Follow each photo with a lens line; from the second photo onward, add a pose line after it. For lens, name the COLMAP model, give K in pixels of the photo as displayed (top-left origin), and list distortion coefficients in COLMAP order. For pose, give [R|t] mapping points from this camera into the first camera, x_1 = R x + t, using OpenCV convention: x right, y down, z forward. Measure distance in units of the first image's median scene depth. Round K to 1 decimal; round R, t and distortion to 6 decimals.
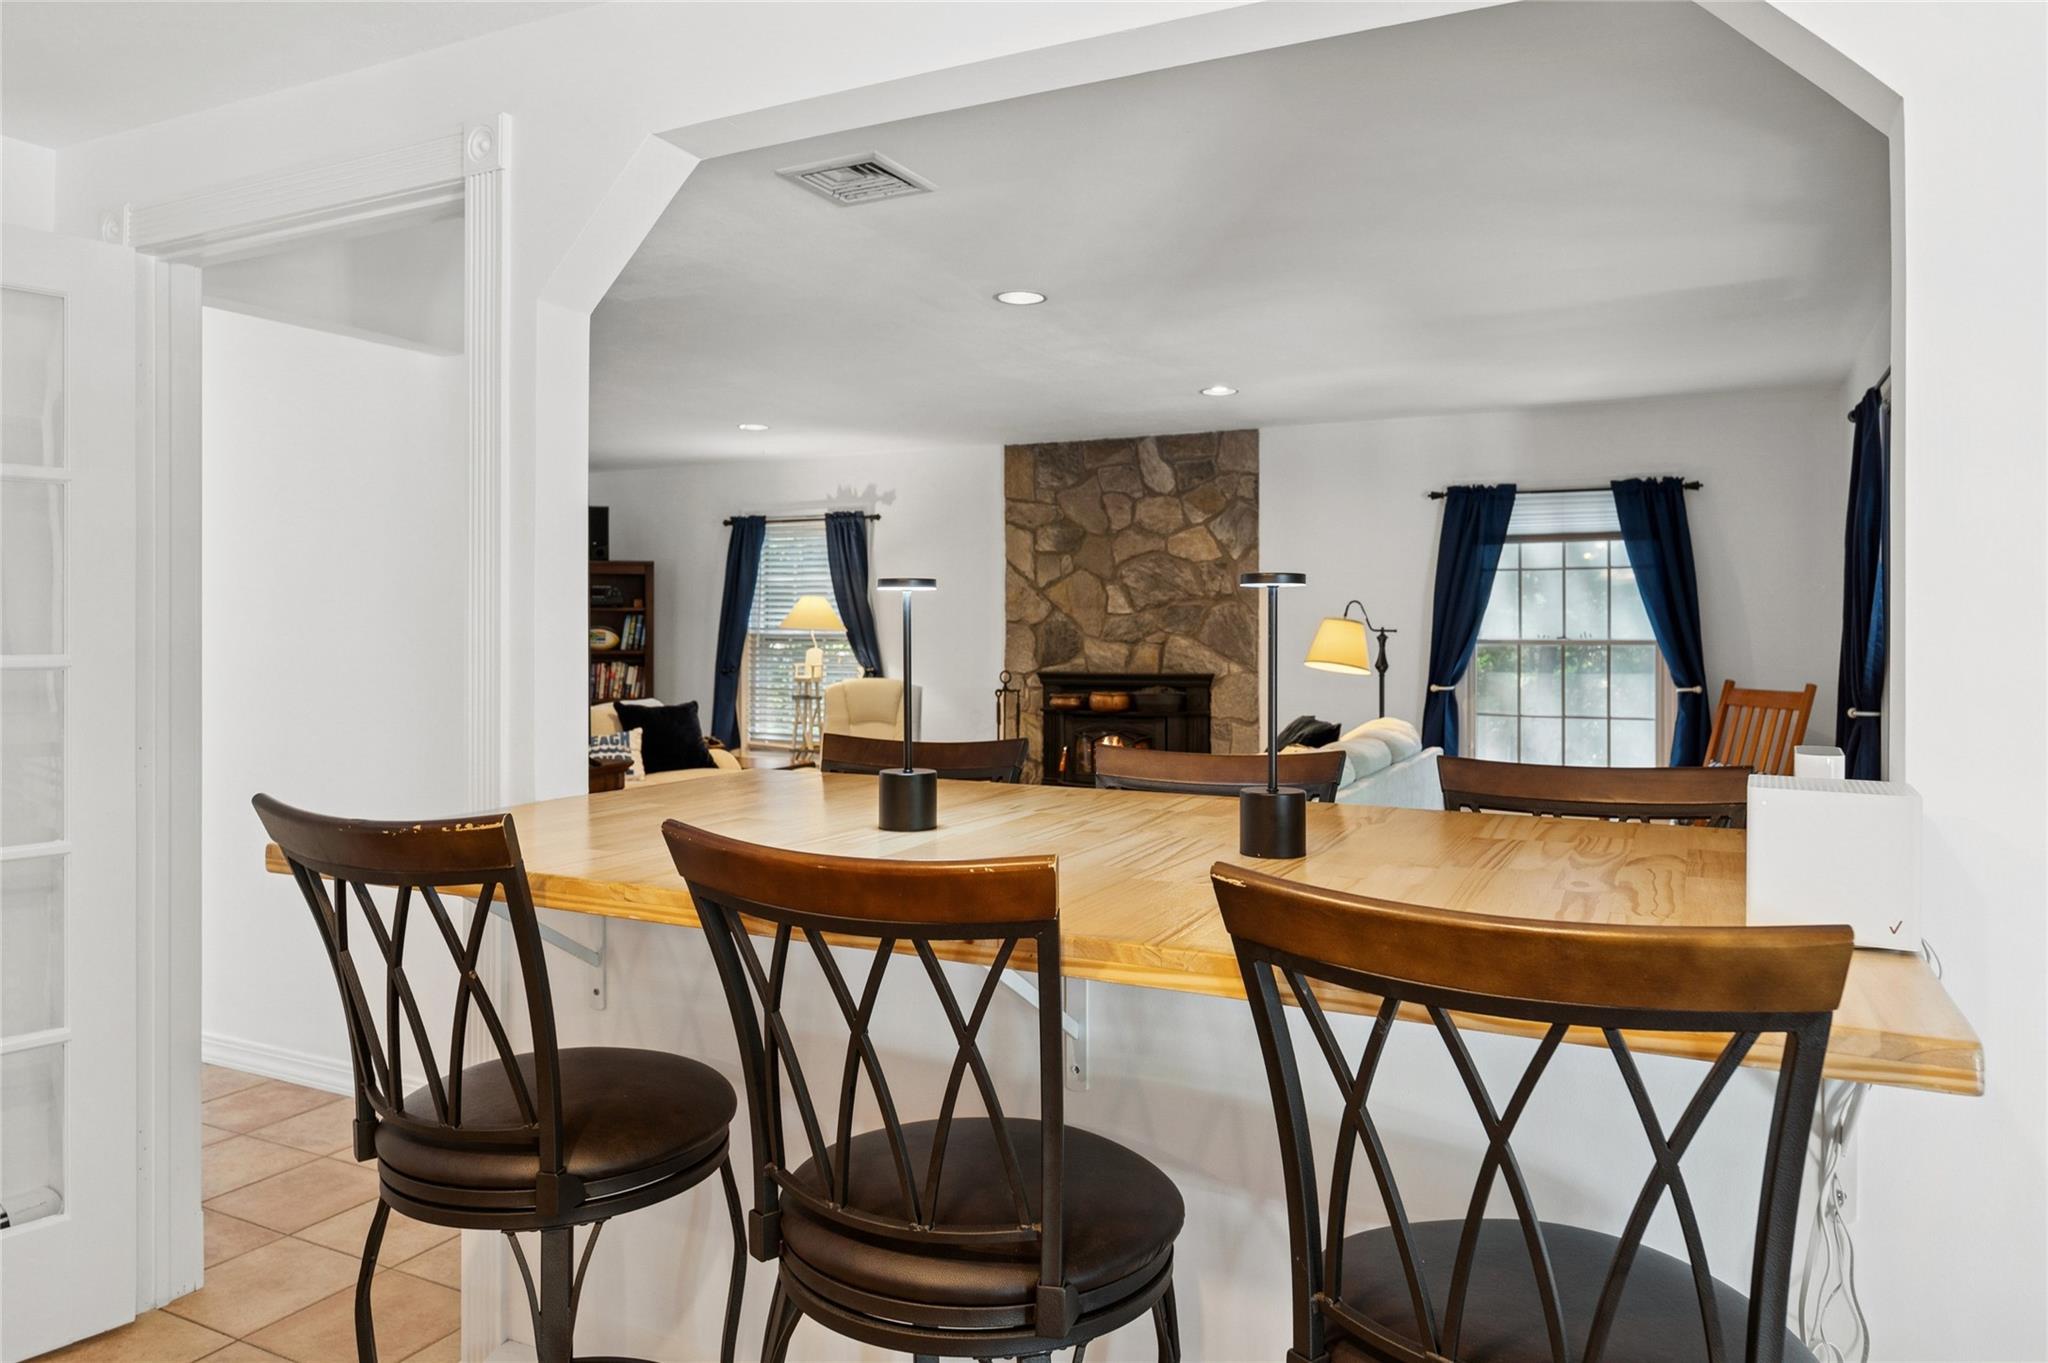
lens RADIAL K [[1329.9, 0, 1032.8], [0, 1329.9, 637.4], [0, 0, 1]] dist [-0.007962, -0.000748]
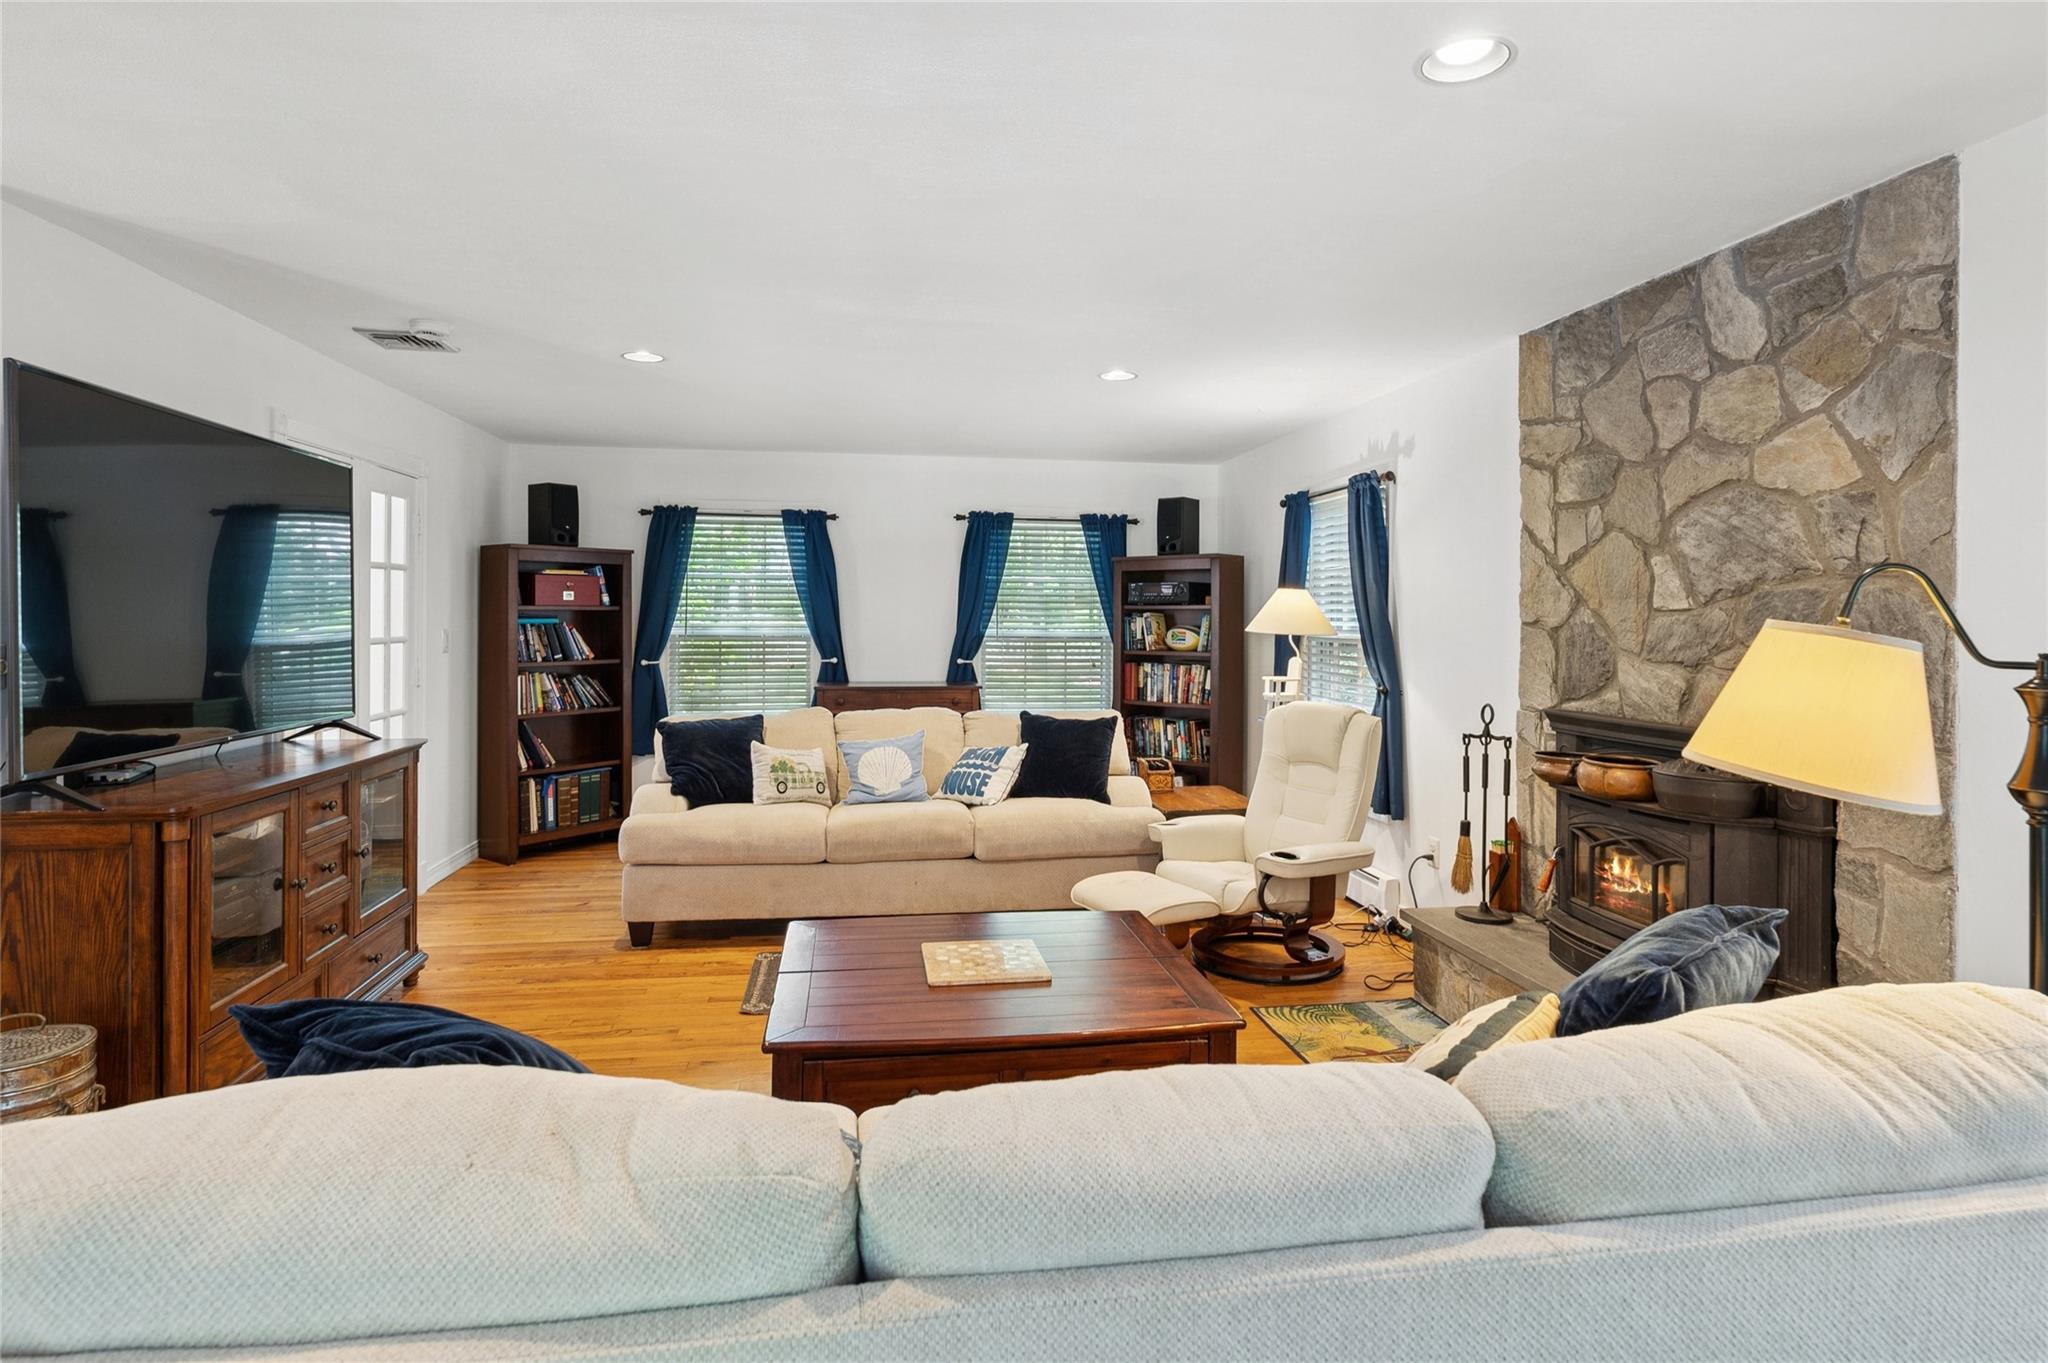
lens RADIAL K [[1068.8, 0, 1005.8], [0, 1068.8, 624.7], [0, 0, 1]] dist [-0.002854, -0.000488]
pose [[0.564609, 0.007114, -0.825328, 0.263490], [-0.012008, 0.999928, 0.000404, -0.008990], [0.825271, 0.009683, 0.564654, 0.551686]]
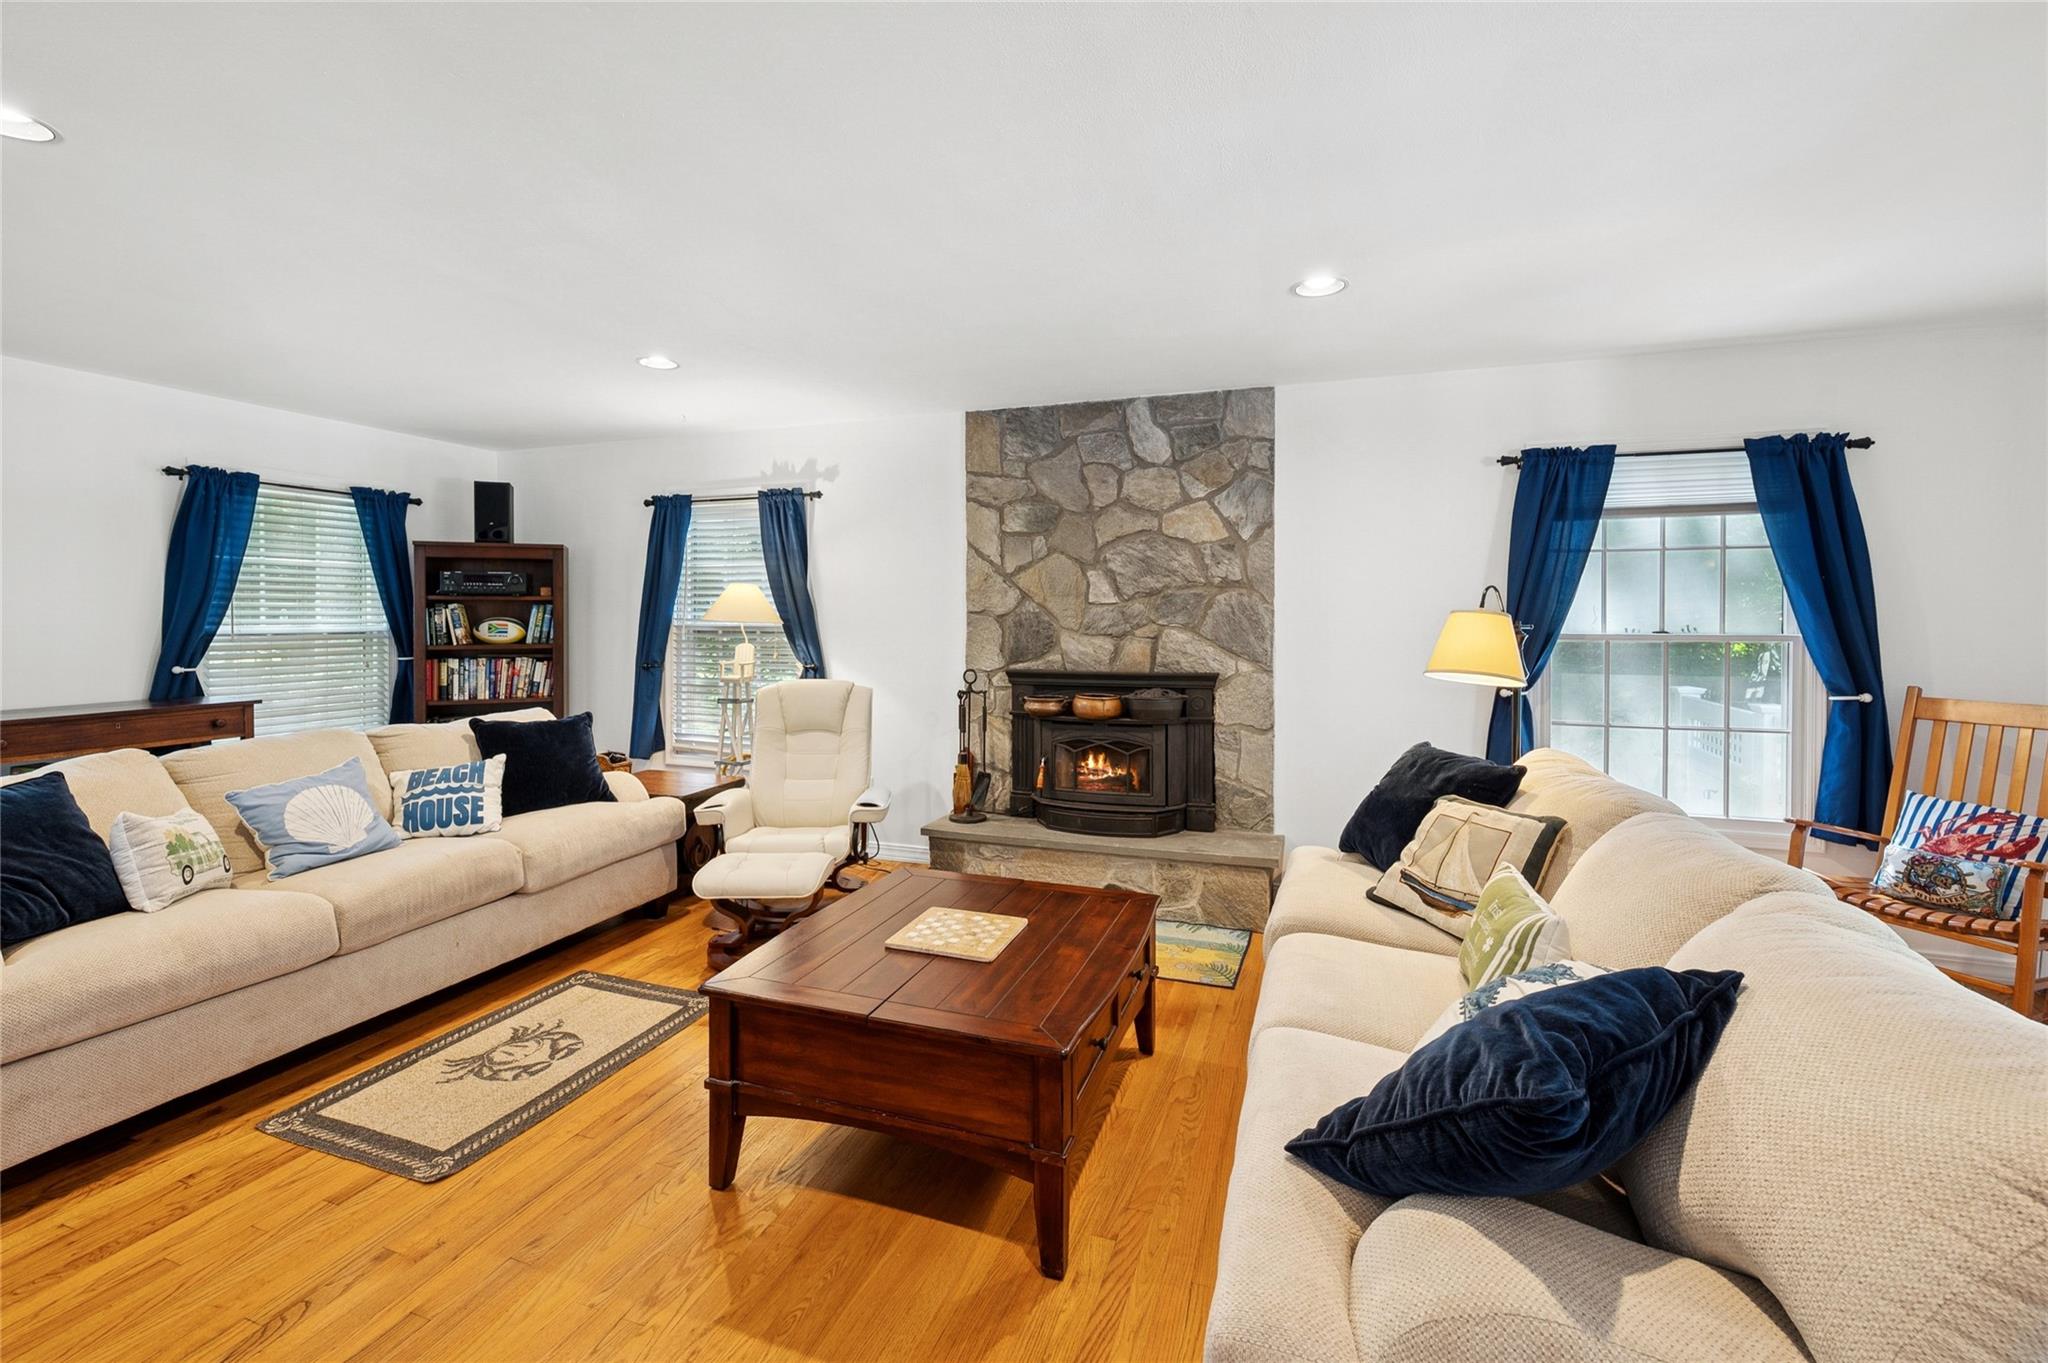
lens RADIAL K [[887.6, 0, 1014.0], [0, 887.6, 625.2], [0, 0, 1]] dist [-0.001064, -0.000468]
pose [[0.994017, -0.002328, 0.109197, -0.056148], [0.001609, 0.999976, 0.006674, -0.007538], [-0.109210, -0.006458, 0.993998, 0.431085]]
